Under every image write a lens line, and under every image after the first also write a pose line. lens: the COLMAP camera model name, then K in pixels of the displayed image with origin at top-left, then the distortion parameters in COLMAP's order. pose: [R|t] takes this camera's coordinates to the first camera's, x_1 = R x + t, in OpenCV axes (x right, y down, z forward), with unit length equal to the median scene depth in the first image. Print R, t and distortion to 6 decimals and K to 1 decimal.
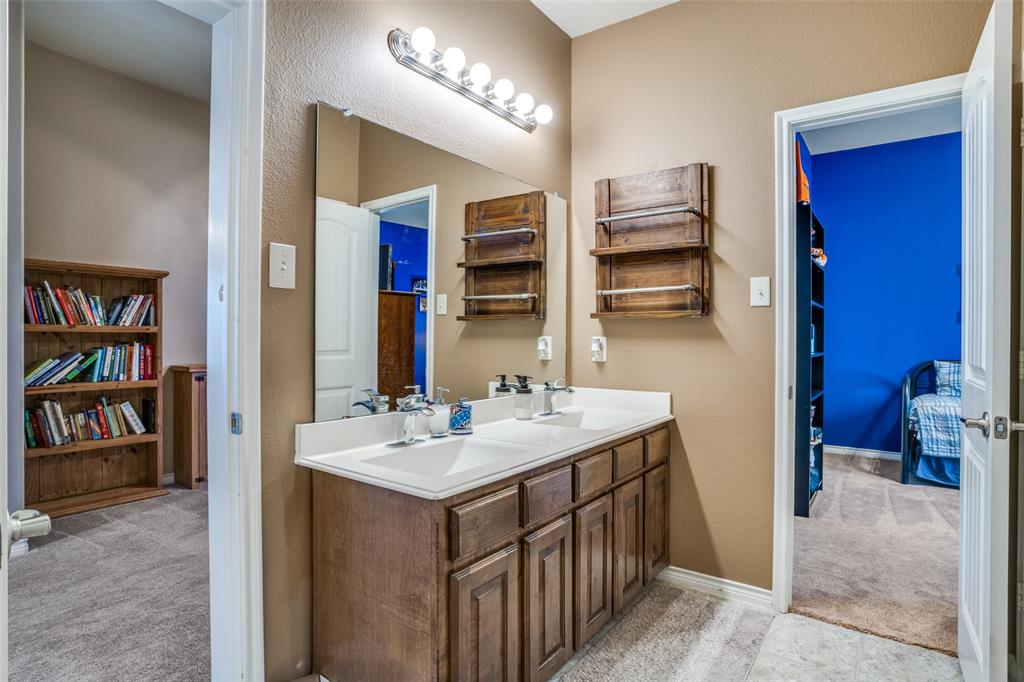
lens RADIAL K [[554.2, 0, 507.2], [0, 554.2, 340.1], [0, 0, 1]] dist [0.011020, -0.000949]
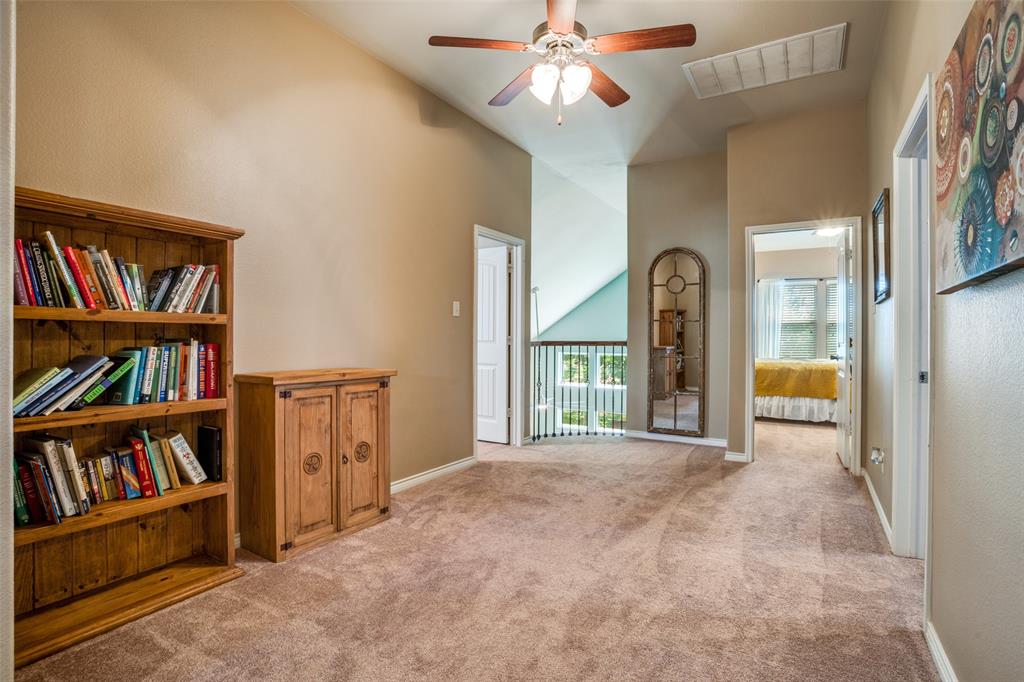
lens RADIAL K [[497.9, 0, 518.1], [0, 497.9, 339.2], [0, 0, 1]] dist [-0.015621, 0.001728]
pose [[0.993575, 0.003063, 0.113132, -0.376405], [-0.002832, 0.999994, -0.002200, 0.004018], [-0.113138, 0.001866, 0.993578, 0.413970]]
